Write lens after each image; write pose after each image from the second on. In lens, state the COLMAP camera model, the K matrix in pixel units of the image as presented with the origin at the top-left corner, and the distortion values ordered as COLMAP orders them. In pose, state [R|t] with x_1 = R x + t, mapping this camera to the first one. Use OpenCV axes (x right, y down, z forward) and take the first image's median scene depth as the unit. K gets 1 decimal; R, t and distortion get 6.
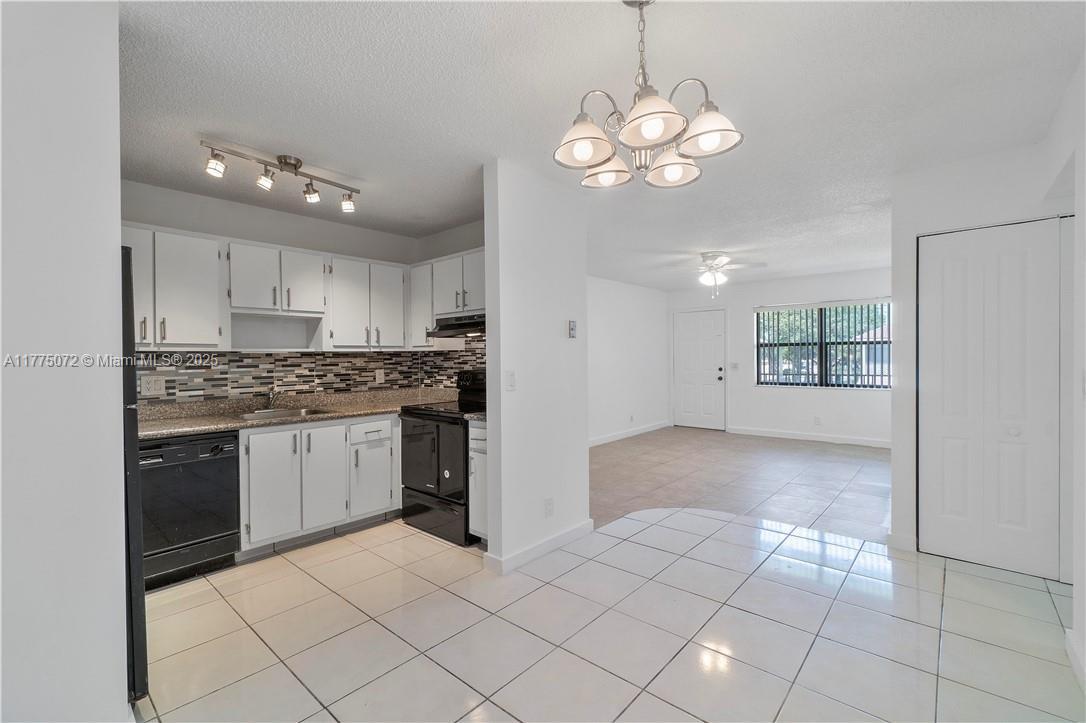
lens RADIAL K [[469.9, 0, 544.1], [0, 469.9, 368.8], [0, 0, 1]] dist [-0.002270, -0.000289]
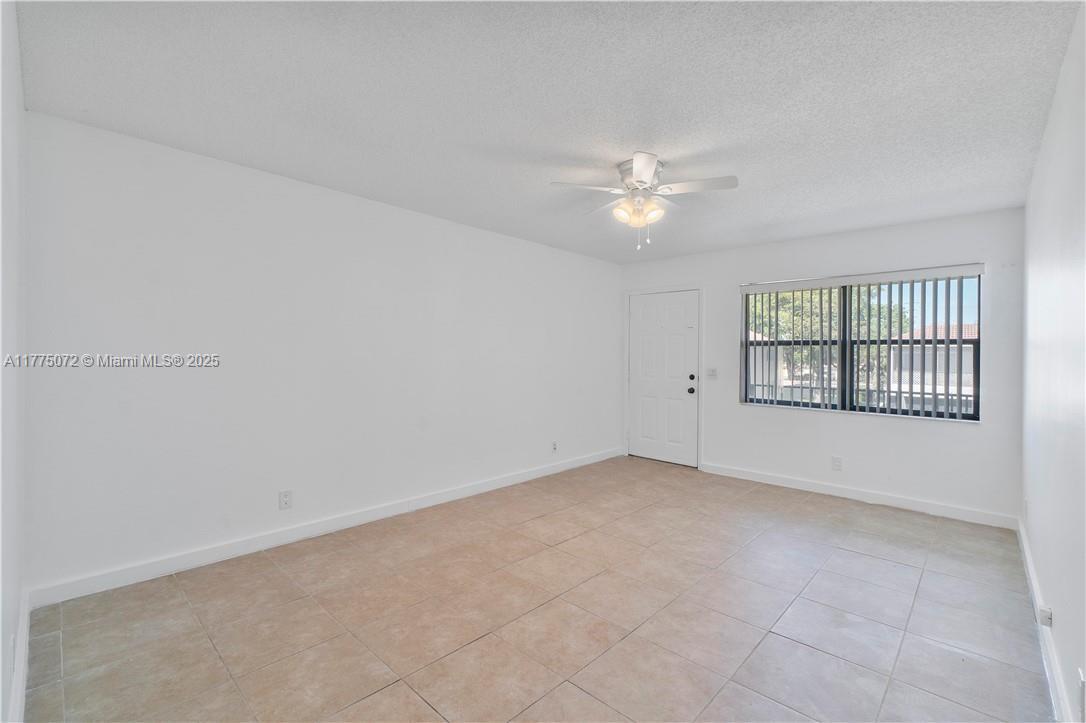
lens RADIAL K [[469.9, 0, 543.4], [0, 469.9, 354.0], [0, 0, 1]] dist [-0.002270, -0.000289]
pose [[0.998985, 0.026357, -0.036516, 0.207979], [-0.027337, 0.999273, -0.026588, -0.009631], [0.035789, 0.027559, 0.998979, 0.351700]]
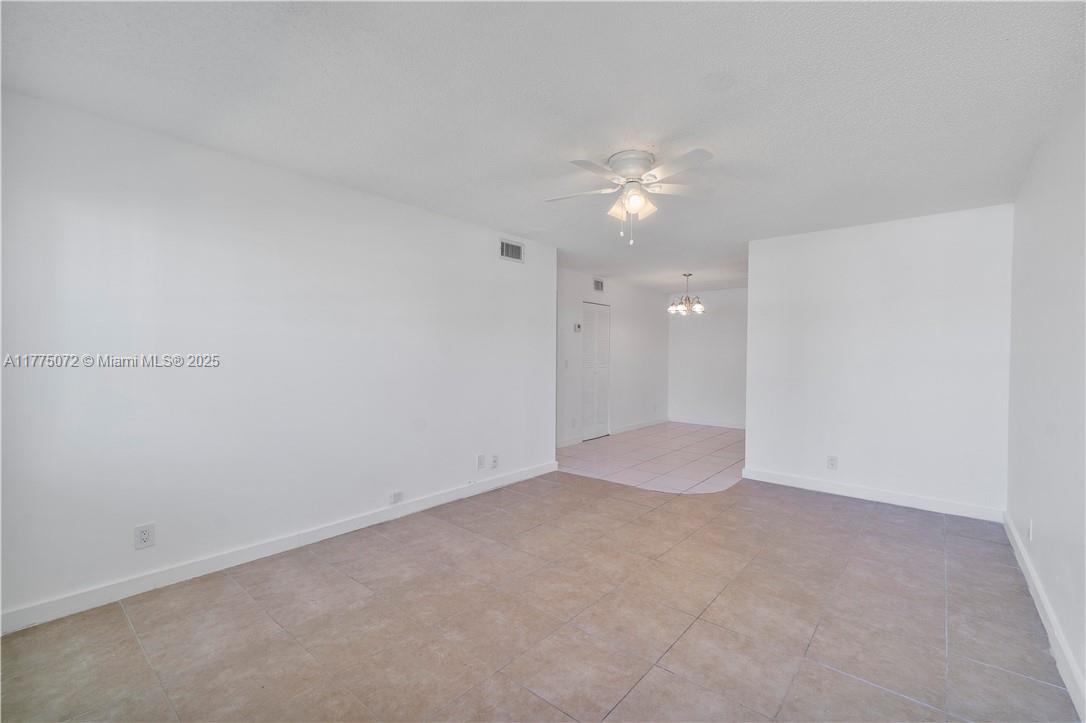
lens RADIAL K [[469.9, 0, 541.4], [0, 469.9, 356.8], [0, 0, 1]] dist [-0.002270, -0.000289]
pose [[-0.999864, 0.004477, -0.015892, 0.361309], [0.004055, 0.999641, 0.026484, -0.030957], [0.016005, 0.026416, -0.999523, 1.178507]]
